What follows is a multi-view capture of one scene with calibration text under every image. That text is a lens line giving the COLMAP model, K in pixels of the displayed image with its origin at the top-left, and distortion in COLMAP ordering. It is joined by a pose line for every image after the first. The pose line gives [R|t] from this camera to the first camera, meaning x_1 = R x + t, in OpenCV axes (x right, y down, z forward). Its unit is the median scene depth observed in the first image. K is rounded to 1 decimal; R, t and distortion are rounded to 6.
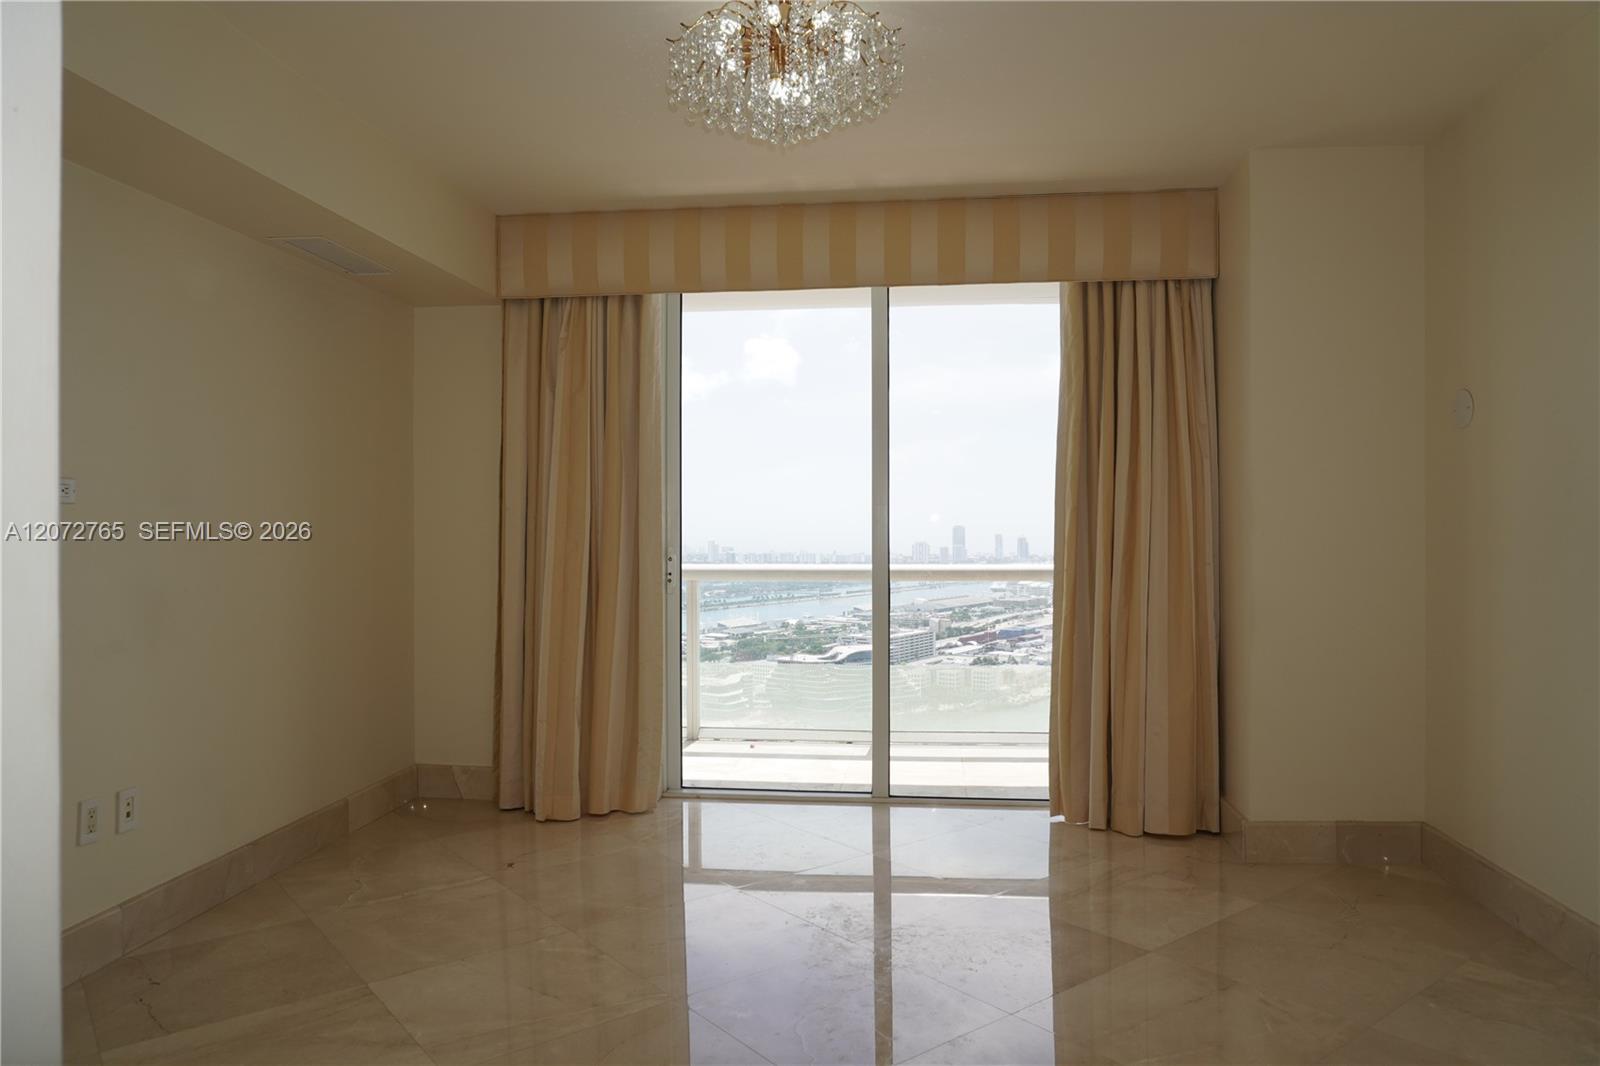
lens RADIAL K [[1079.1, 0, 807.2], [0, 1079.1, 549.8], [0, 0, 1]] dist [-0.053049, 0.040299]
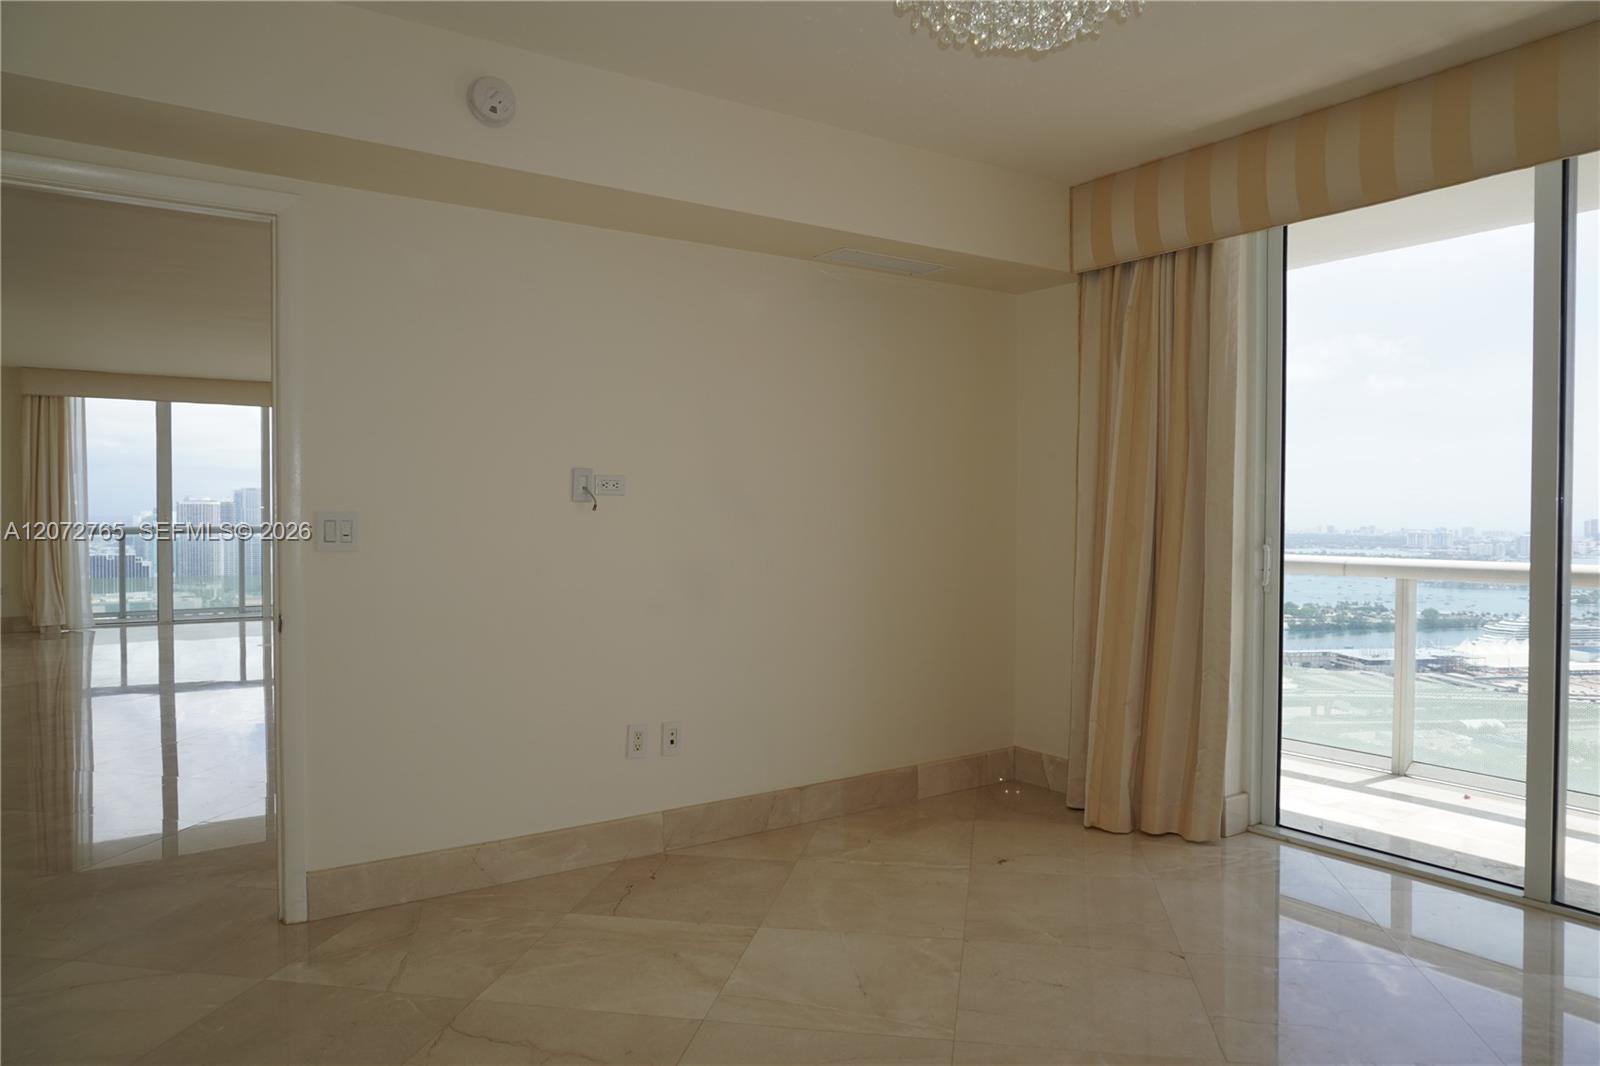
lens RADIAL K [[1079.1, 0, 778.4], [0, 1079.1, 506.0], [0, 0, 1]] dist [-0.053049, 0.040299]
pose [[0.637332, -0.008524, -0.770543, 0.294605], [-0.010251, 0.999757, -0.019538, -0.004530], [0.770521, 0.020351, 0.637089, 0.192278]]
